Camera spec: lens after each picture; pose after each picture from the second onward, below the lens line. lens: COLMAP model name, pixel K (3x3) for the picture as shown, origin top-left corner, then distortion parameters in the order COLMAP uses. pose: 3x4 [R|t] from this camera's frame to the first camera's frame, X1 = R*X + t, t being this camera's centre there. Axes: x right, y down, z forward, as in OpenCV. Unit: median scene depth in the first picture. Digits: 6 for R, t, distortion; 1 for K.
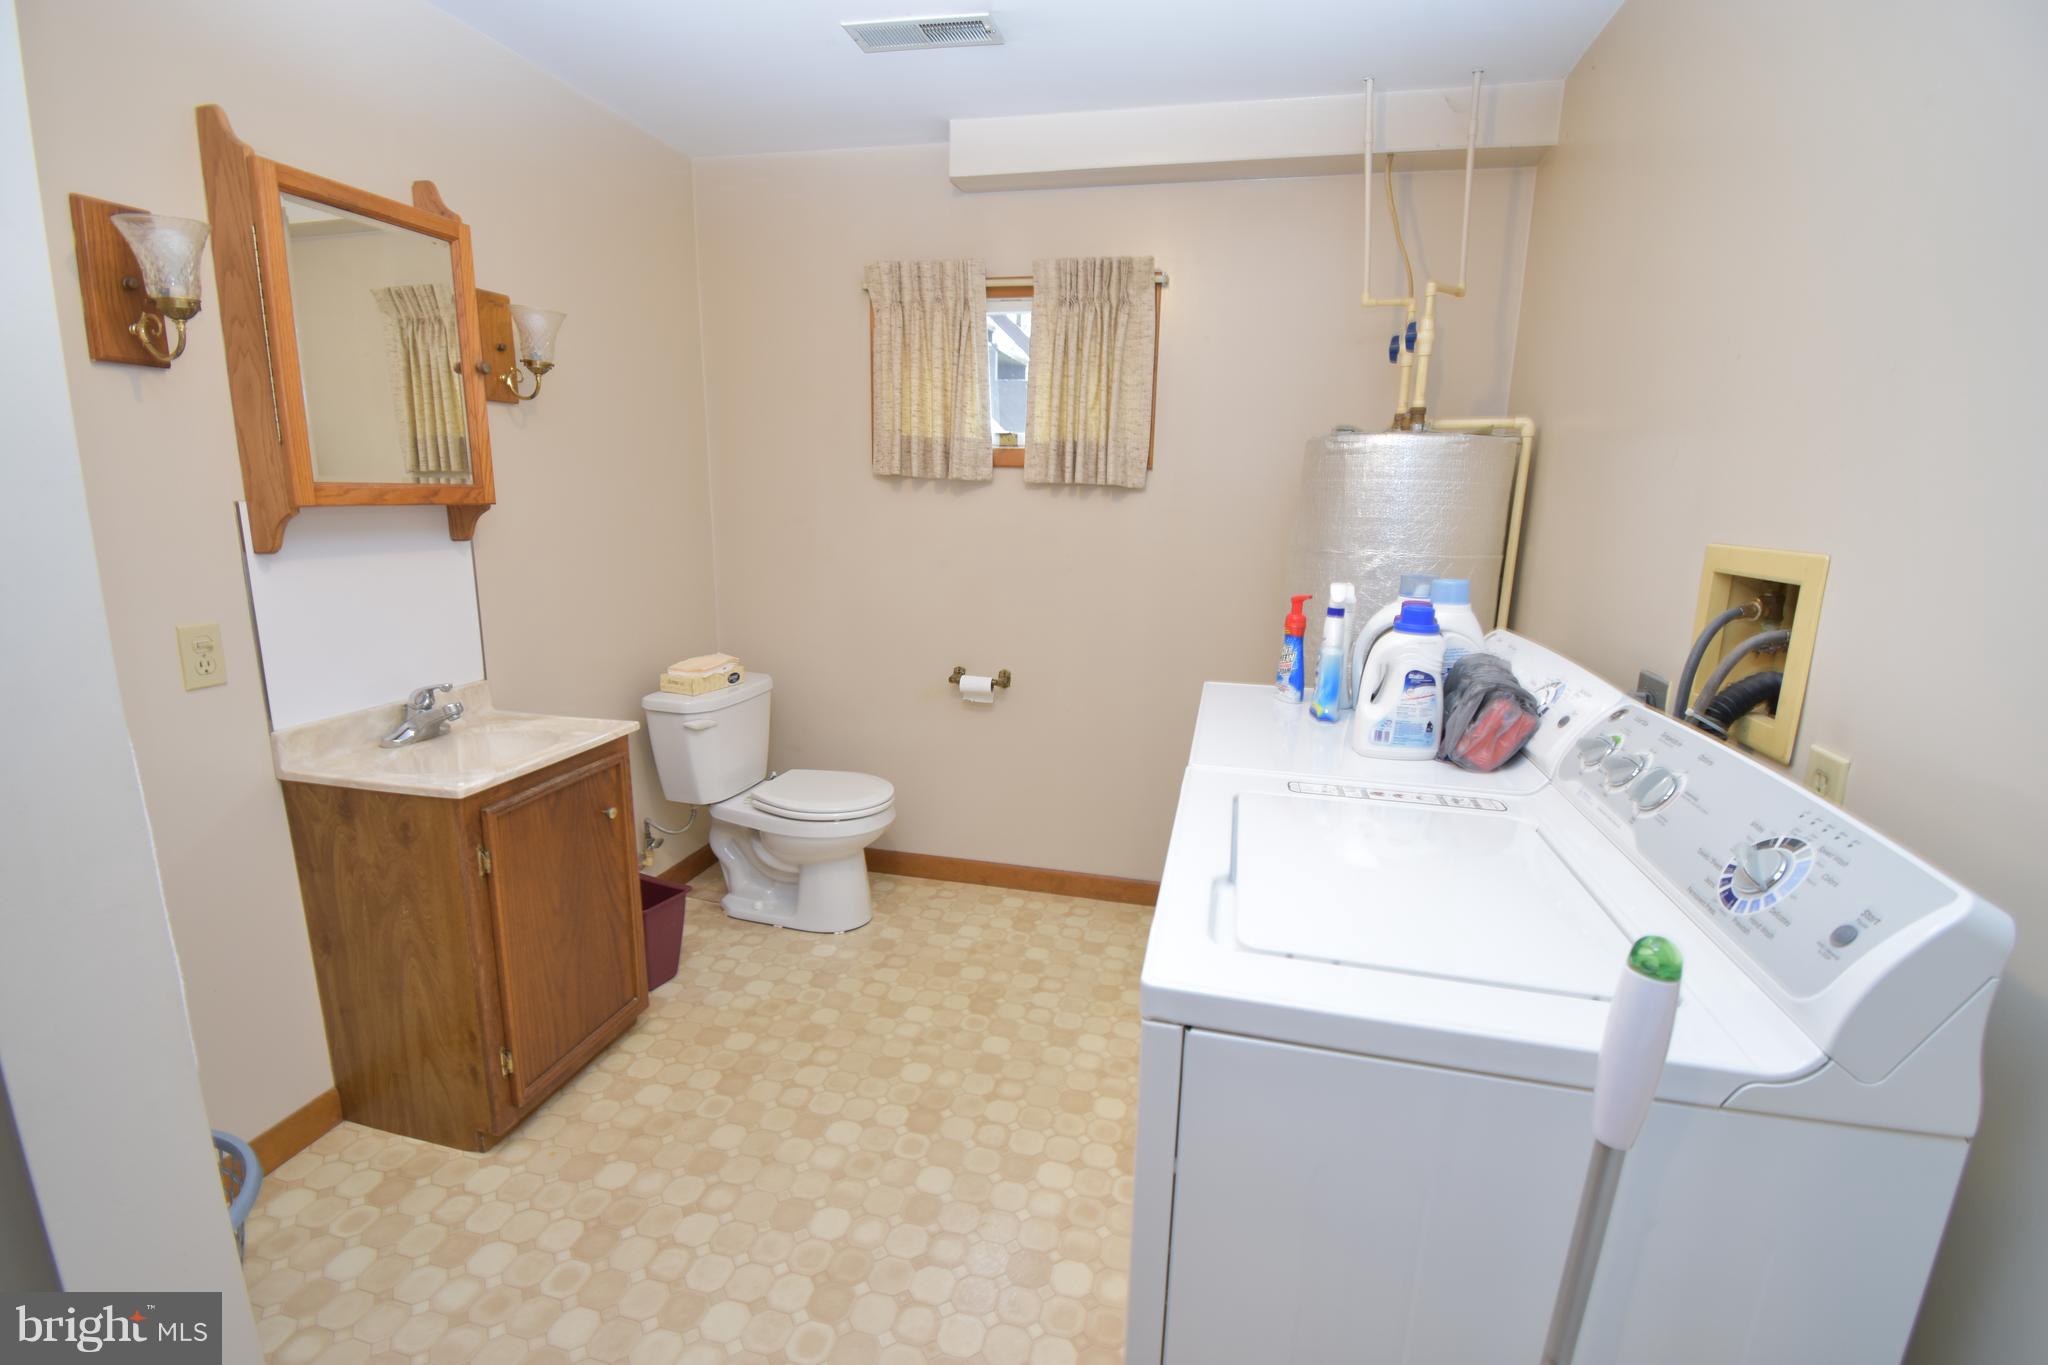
lens RADIAL K [[908.7, 0, 1027.3], [0, 908.7, 673.0], [0, 0, 1]] dist [0.025632, -0.030691]
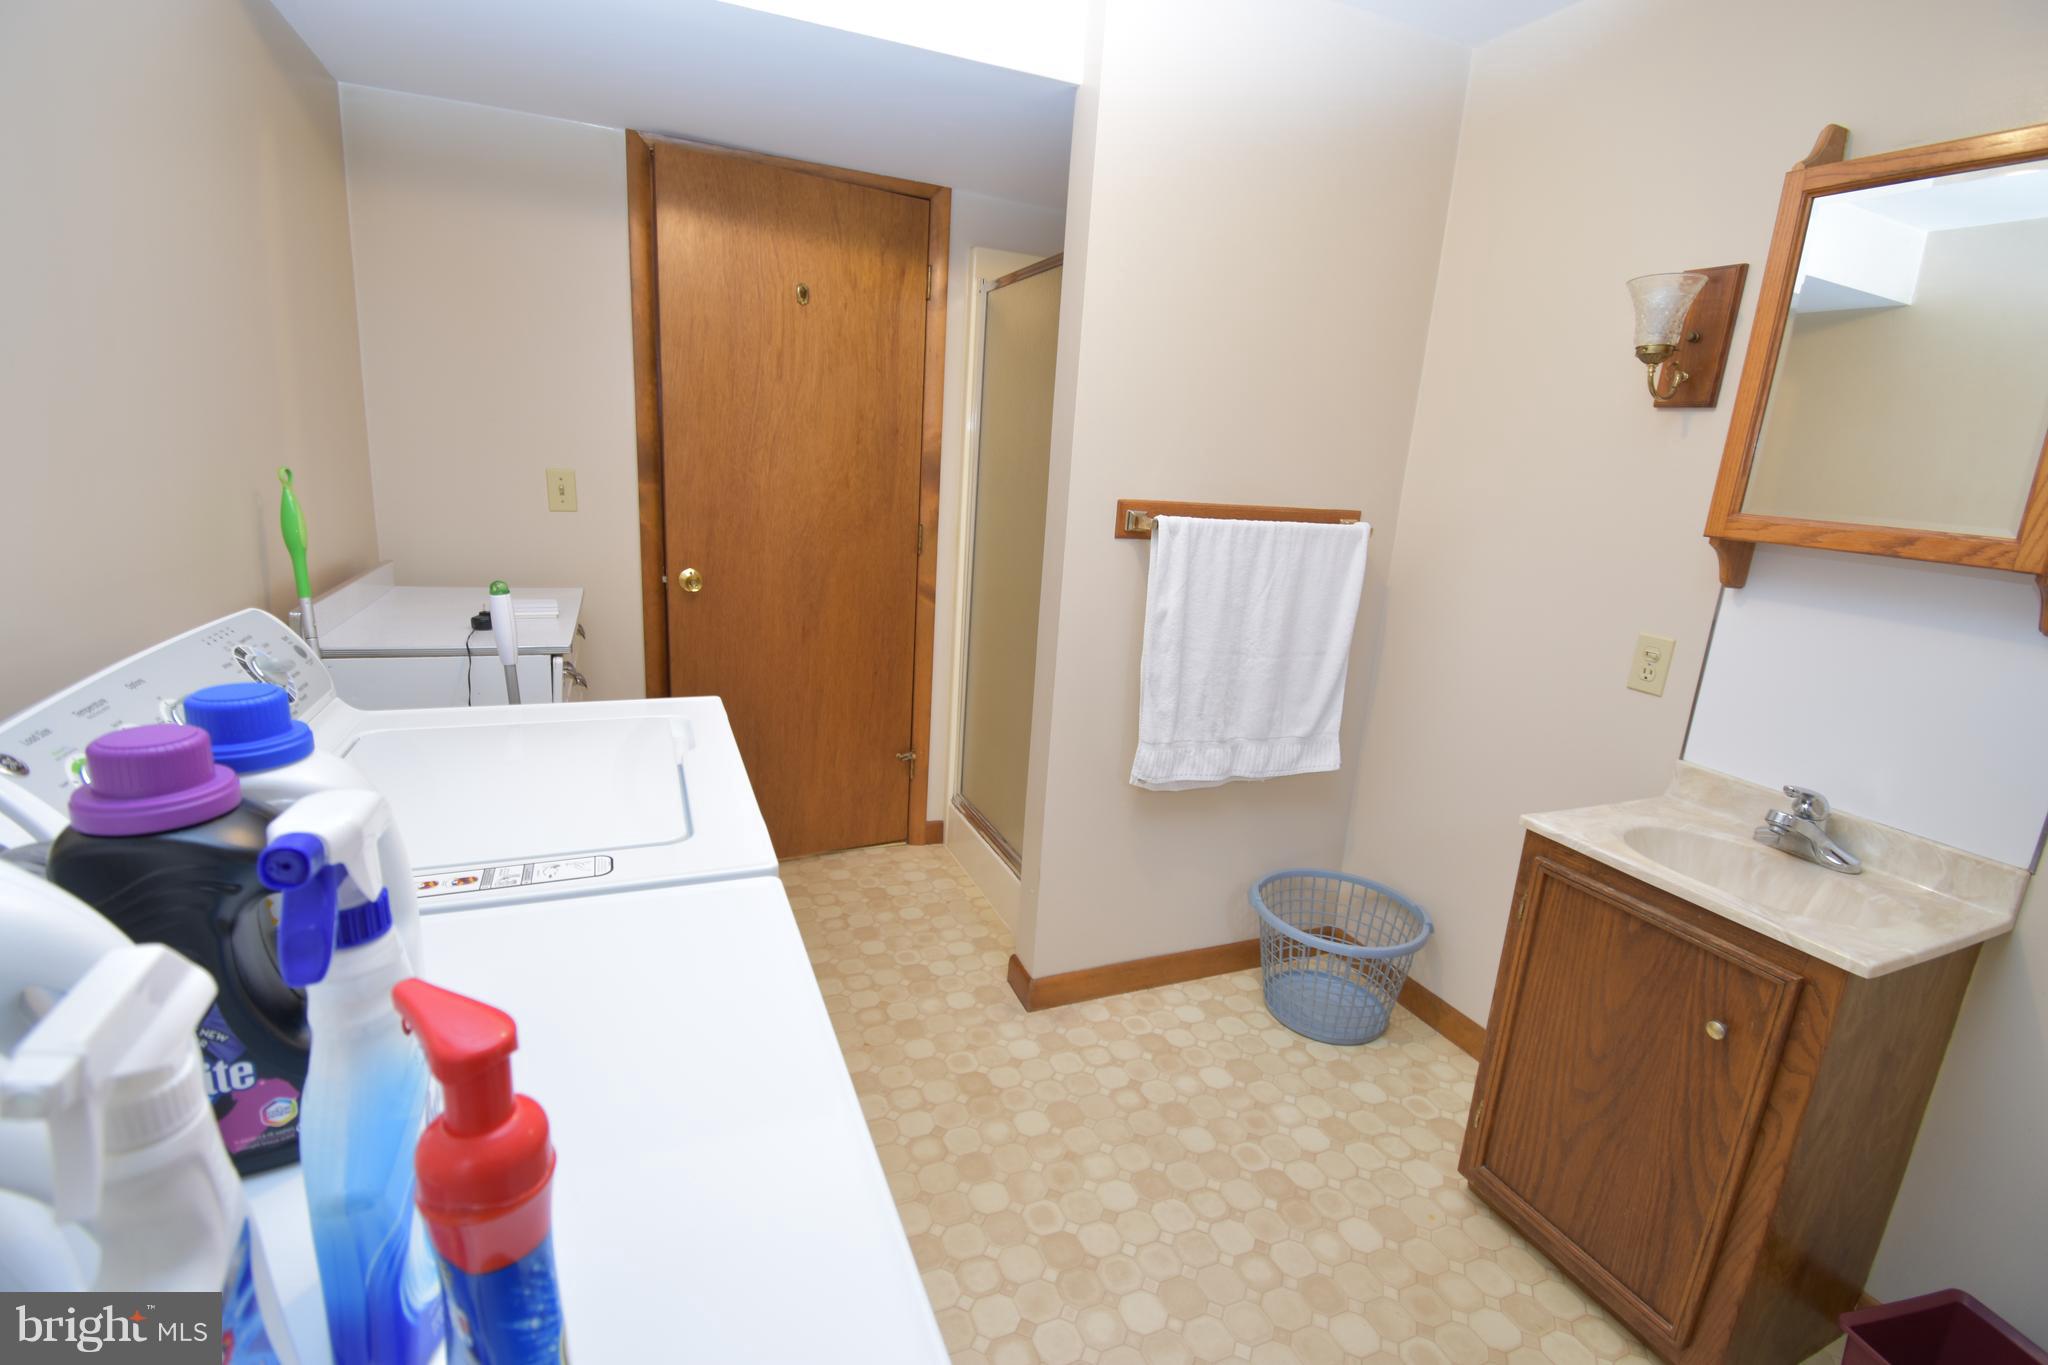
lens RADIAL K [[908.7, 0, 1027.3], [0, 908.7, 673.0], [0, 0, 1]] dist [0.025632, -0.030691]
pose [[-0.802405, 0.062484, -0.593499, 0.340406], [-0.201133, 0.908004, 0.367525, -0.243942], [0.561864, 0.414276, -0.716019, 1.256336]]
